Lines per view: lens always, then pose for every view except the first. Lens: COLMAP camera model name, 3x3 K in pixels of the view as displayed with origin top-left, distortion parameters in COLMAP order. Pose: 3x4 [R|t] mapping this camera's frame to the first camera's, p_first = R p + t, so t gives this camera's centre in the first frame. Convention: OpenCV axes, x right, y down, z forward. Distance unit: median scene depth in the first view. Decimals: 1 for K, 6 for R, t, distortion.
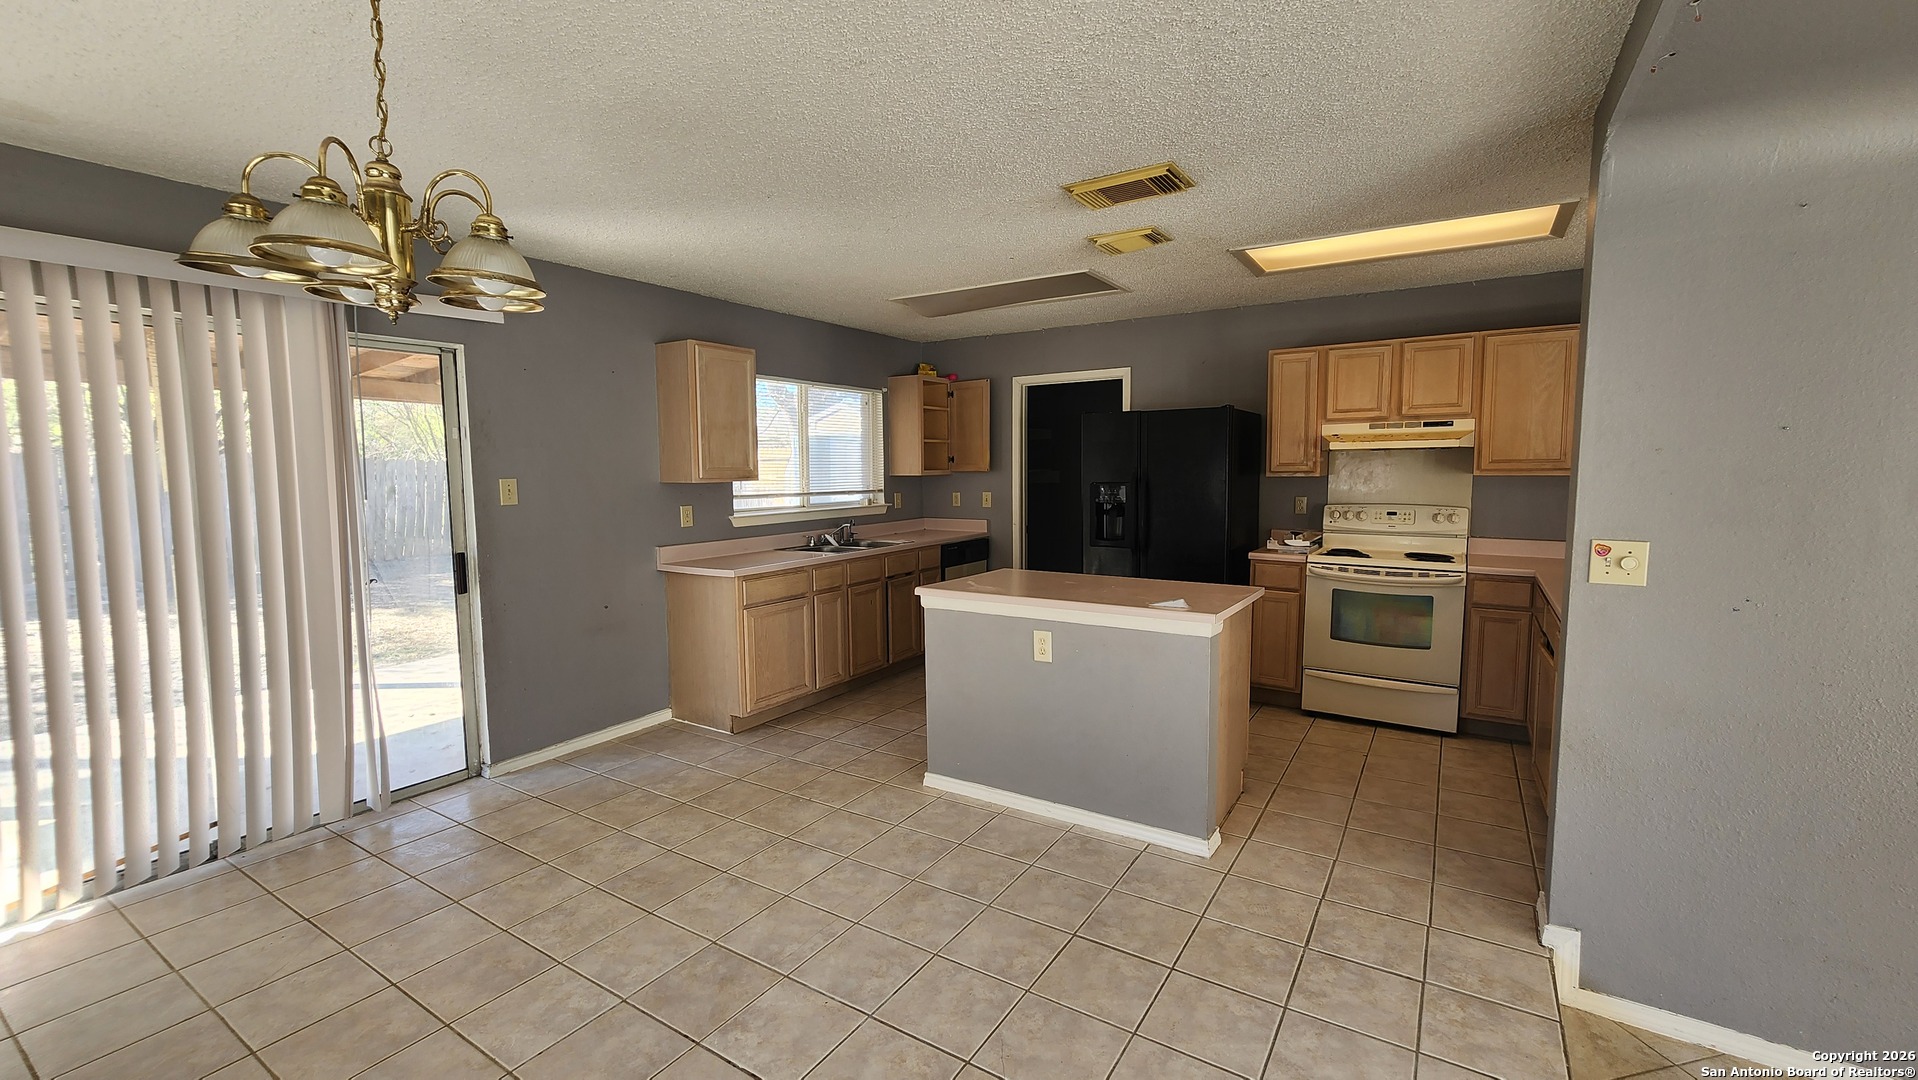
lens RADIAL K [[790.0, 0, 958.1], [0, 790.0, 525.1], [0, 0, 1]] dist [0.001504, 0.000070]
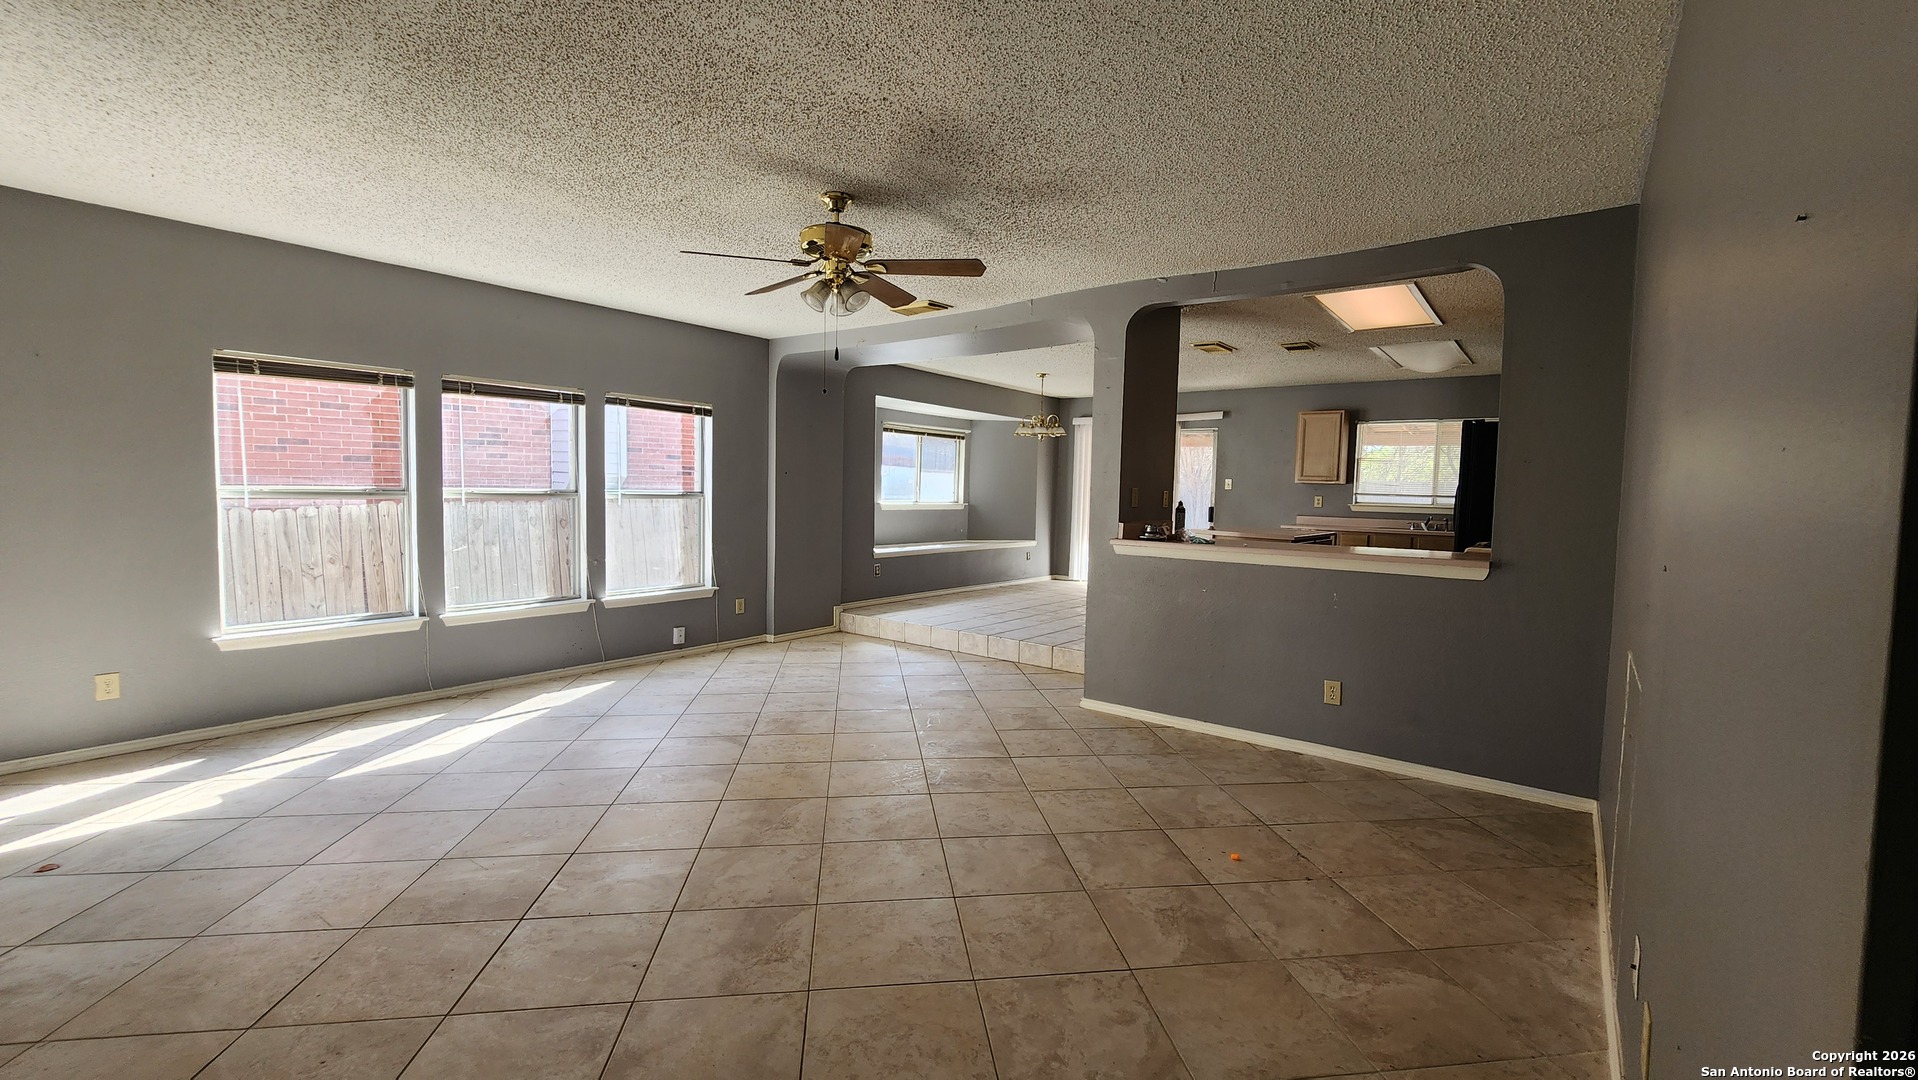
lens RADIAL K [[790.0, 0, 968.1], [0, 790.0, 539.3], [0, 0, 1]] dist [0.001504, 0.000070]
pose [[-0.092601, 0.064908, -0.993585, 1.739625], [-0.101404, 0.992070, 0.074260, 0.024712], [0.990526, 0.107630, -0.085285, 0.370542]]
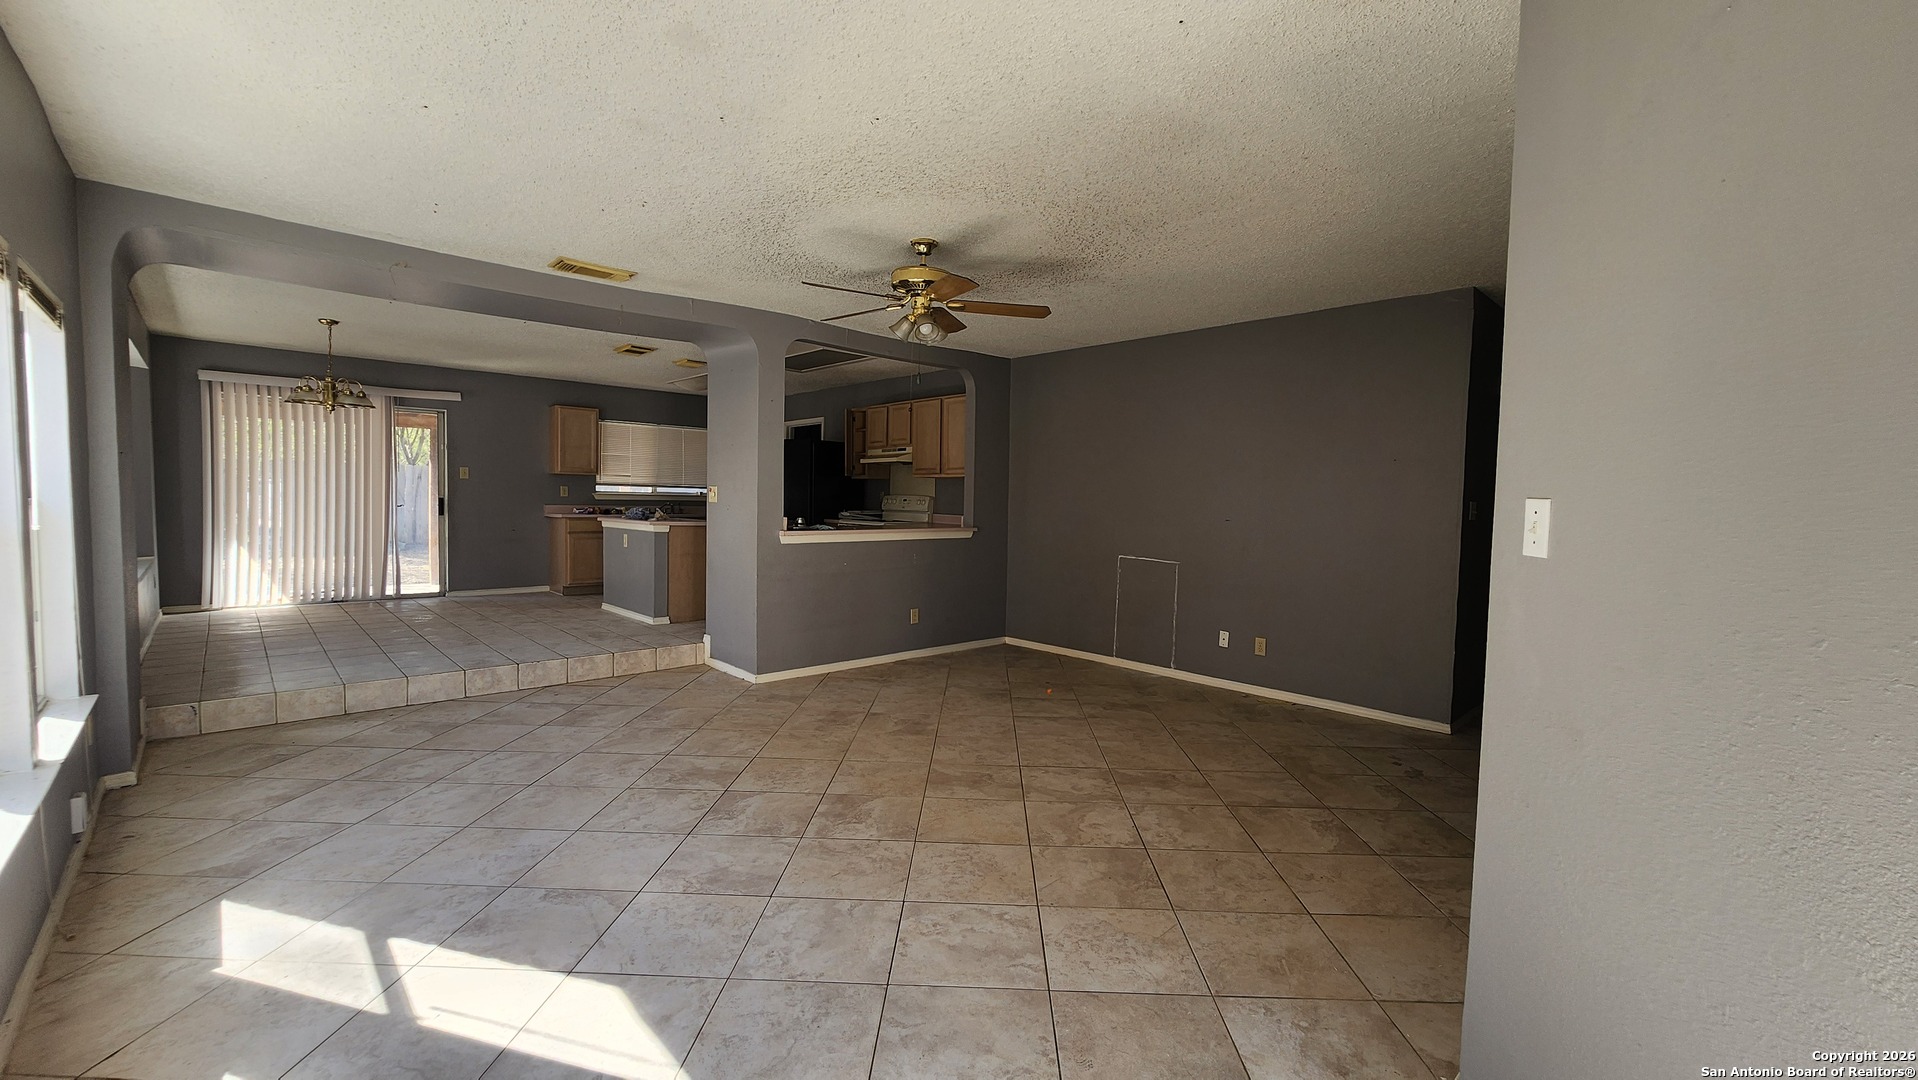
lens RADIAL K [[790.0, 0, 962.0], [0, 790.0, 523.2], [0, 0, 1]] dist [0.001504, 0.000070]
pose [[0.968036, 0.034632, -0.248408, 1.218195], [-0.046843, 0.997958, -0.043414, 0.117962], [0.246398, 0.053662, 0.967682, -0.736899]]
